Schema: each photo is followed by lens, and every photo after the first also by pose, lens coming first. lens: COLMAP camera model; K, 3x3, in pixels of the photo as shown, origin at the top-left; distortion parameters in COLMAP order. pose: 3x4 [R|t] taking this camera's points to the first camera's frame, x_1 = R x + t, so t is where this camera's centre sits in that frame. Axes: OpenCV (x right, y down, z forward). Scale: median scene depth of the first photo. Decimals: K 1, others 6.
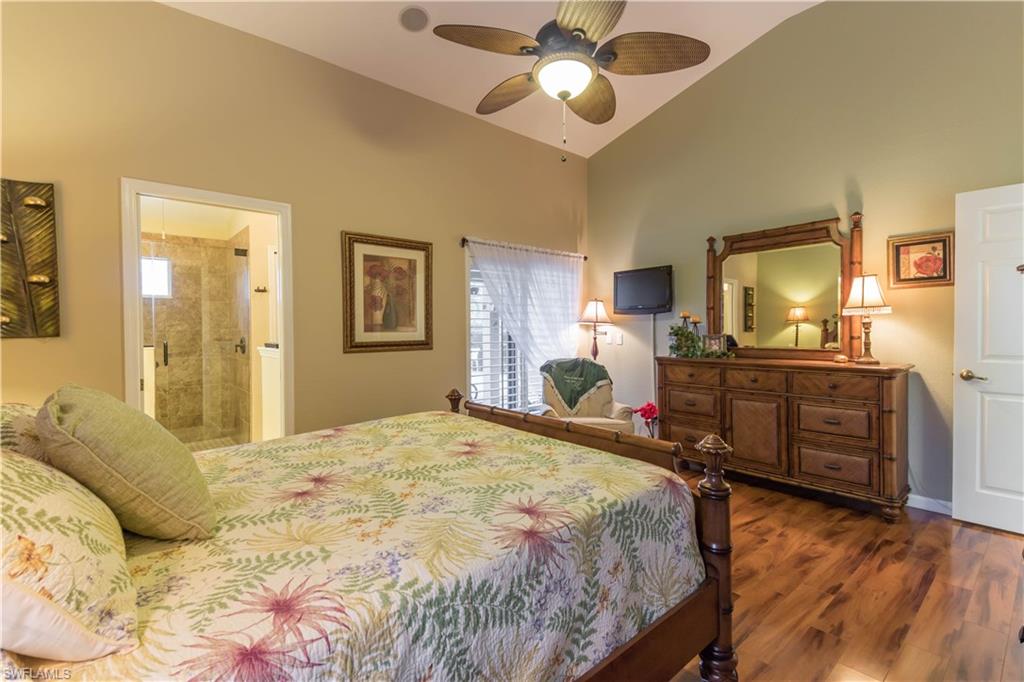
lens RADIAL K [[471.2, 0, 509.7], [0, 471.2, 335.0], [0, 0, 1]] dist [0.057573, -0.021908]
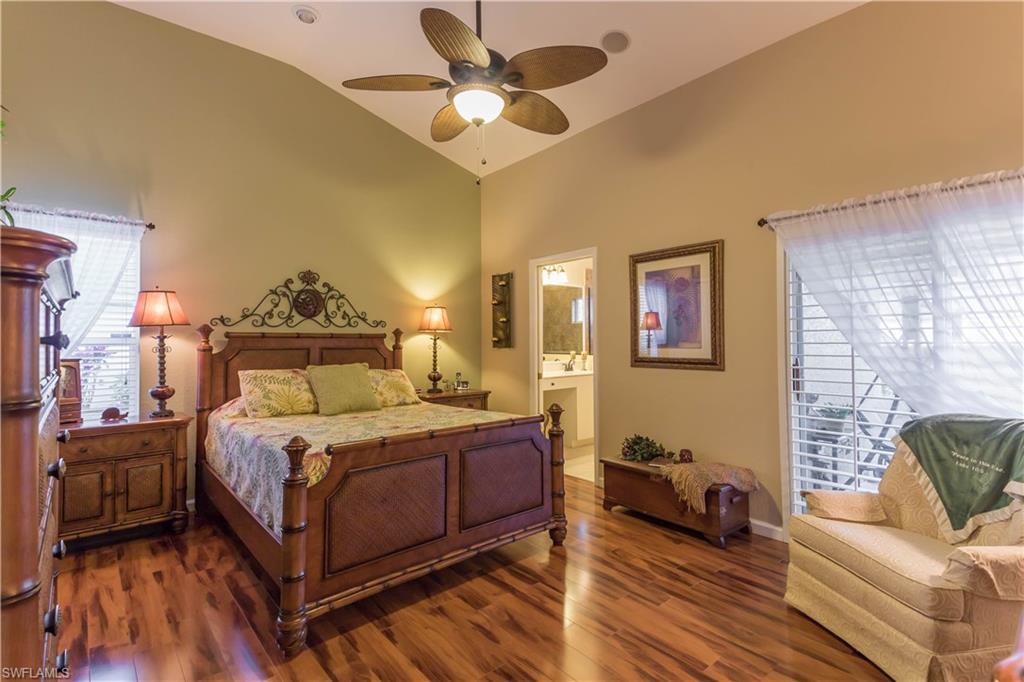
lens RADIAL K [[471.2, 0, 512.6], [0, 471.2, 338.7], [0, 0, 1]] dist [0.057573, -0.021908]
pose [[-0.007367, -0.001716, -0.999971, 0.661964], [-0.010639, 0.999942, -0.001638, -0.019200], [0.999916, 0.010627, -0.007385, 0.657408]]
